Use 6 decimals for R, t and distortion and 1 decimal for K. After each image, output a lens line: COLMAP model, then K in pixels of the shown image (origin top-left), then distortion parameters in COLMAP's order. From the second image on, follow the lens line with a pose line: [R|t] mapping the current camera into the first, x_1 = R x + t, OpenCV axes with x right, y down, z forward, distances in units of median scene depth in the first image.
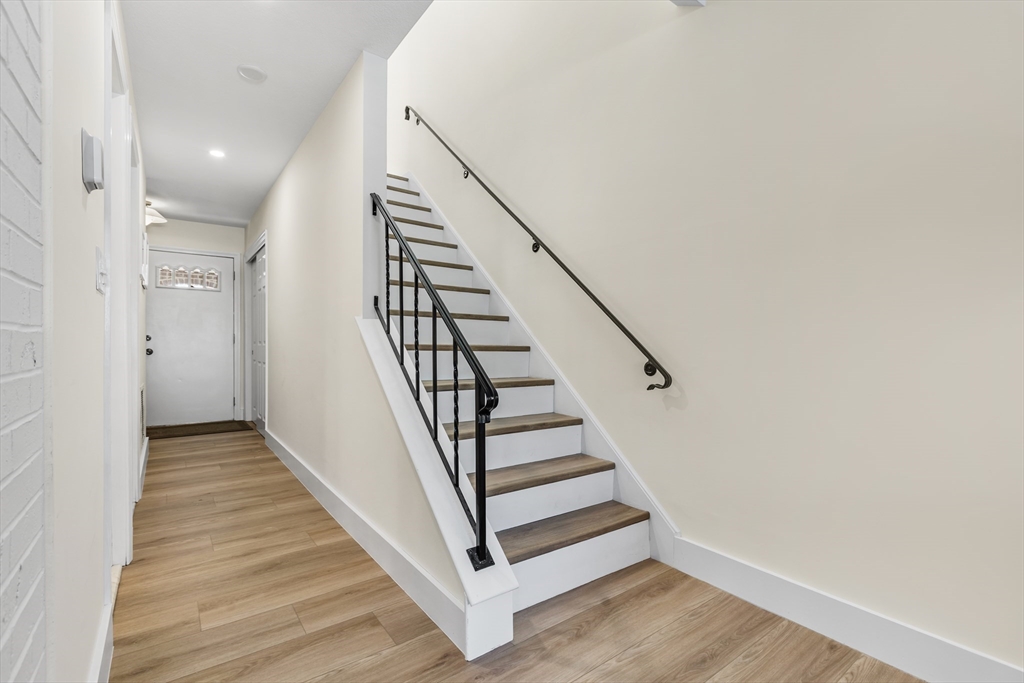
lens RADIAL K [[460.0, 0, 513.8], [0, 460.0, 342.8], [0, 0, 1]] dist [0.002310, -0.001312]
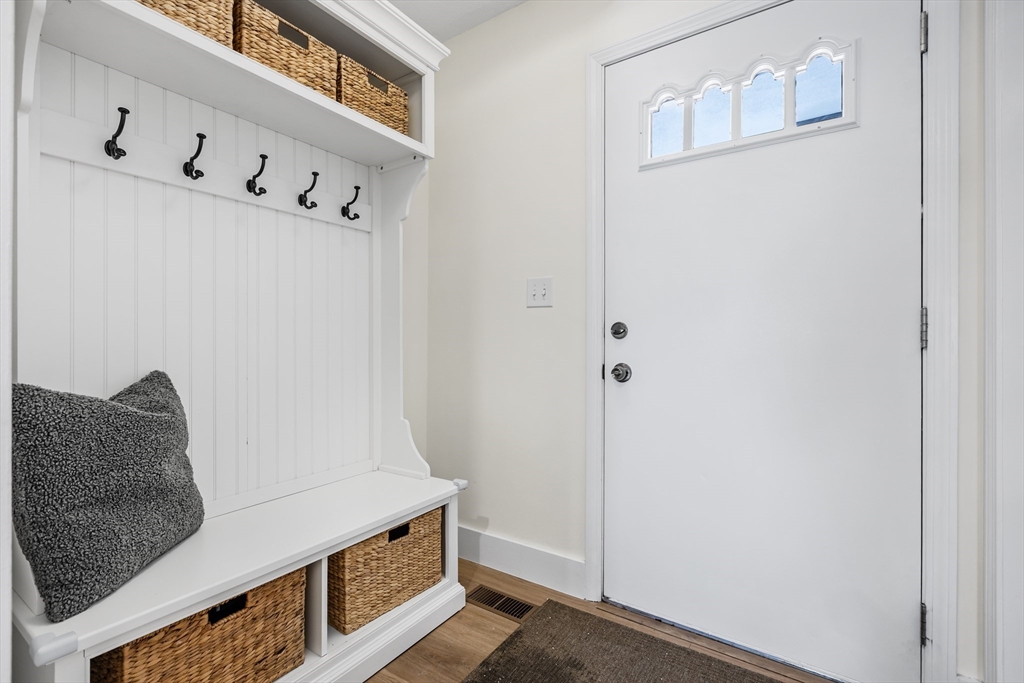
lens RADIAL K [[460.0, 0, 514.6], [0, 460.0, 341.3], [0, 0, 1]] dist [0.002310, -0.001312]
pose [[0.339628, 0.003646, -0.940553, -0.490537], [-0.002534, 0.999992, 0.002962, -0.003570], [0.940556, 0.001377, 0.339635, 0.780008]]
